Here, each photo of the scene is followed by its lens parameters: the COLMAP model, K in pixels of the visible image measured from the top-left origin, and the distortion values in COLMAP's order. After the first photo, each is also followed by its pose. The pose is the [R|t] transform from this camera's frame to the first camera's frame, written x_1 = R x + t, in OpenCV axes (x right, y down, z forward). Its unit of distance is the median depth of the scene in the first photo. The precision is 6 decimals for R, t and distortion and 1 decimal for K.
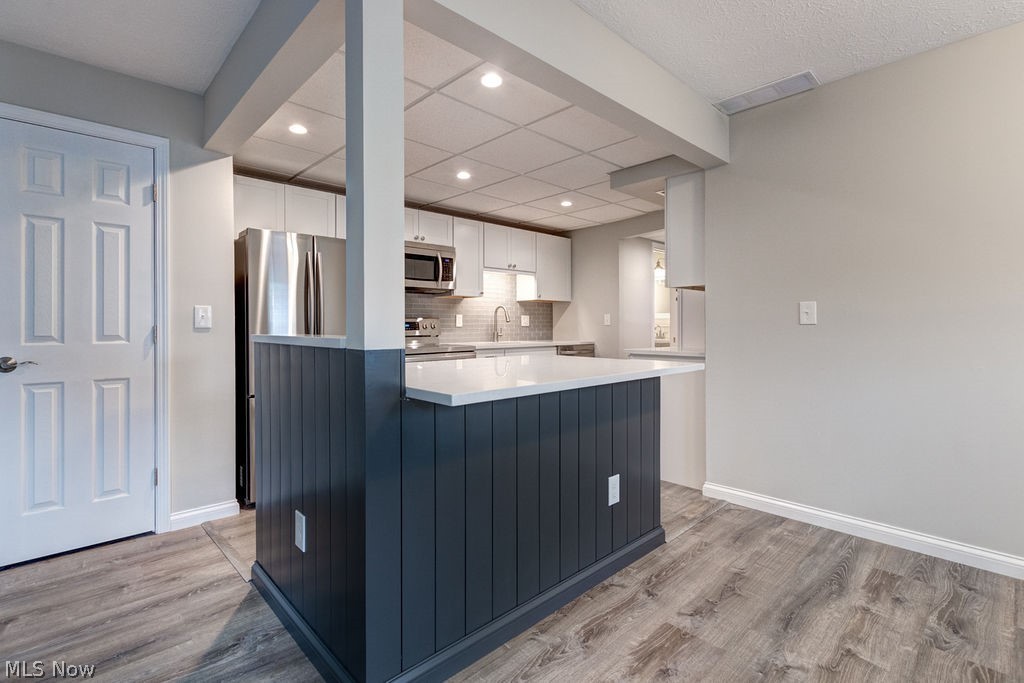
lens RADIAL K [[467.8, 0, 515.5], [0, 467.8, 328.2], [0, 0, 1]] dist [0.004628, -0.004896]
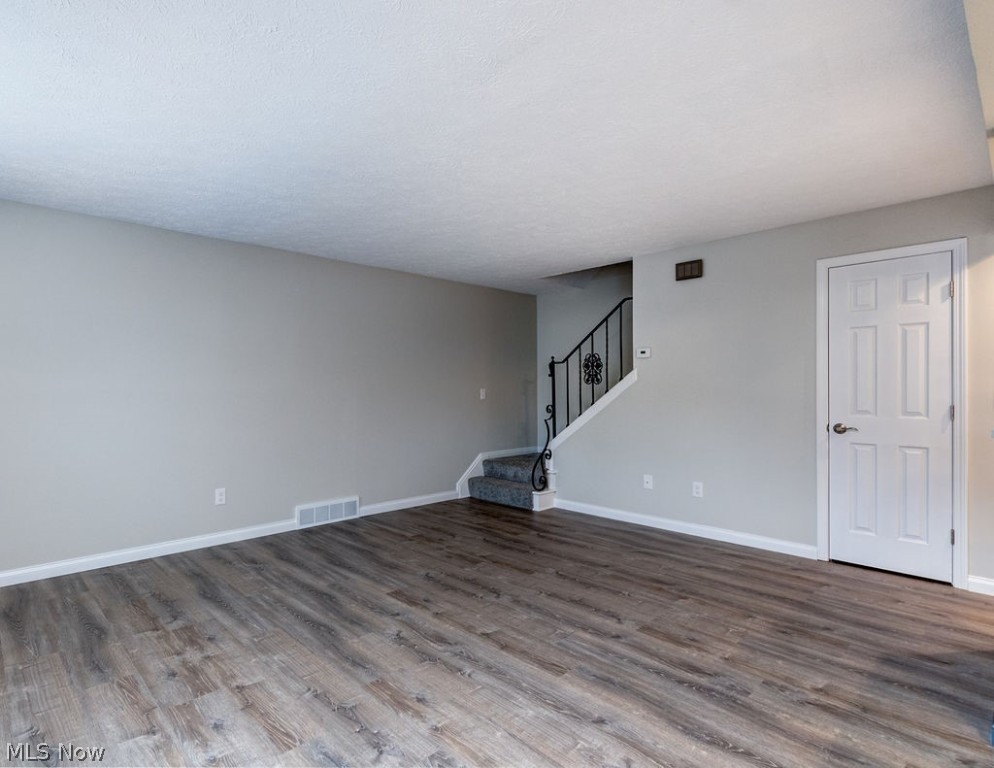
lens RADIAL K [[524.5, 0, 415.3], [0, 524.5, 389.9], [0, 0, 1]] dist [-0.001123, -0.001189]
pose [[-0.056304, 0.006349, -0.998394, 0.595538], [-0.003372, 0.999973, 0.006550, -0.046784], [0.998408, 0.003736, -0.056281, -0.245982]]
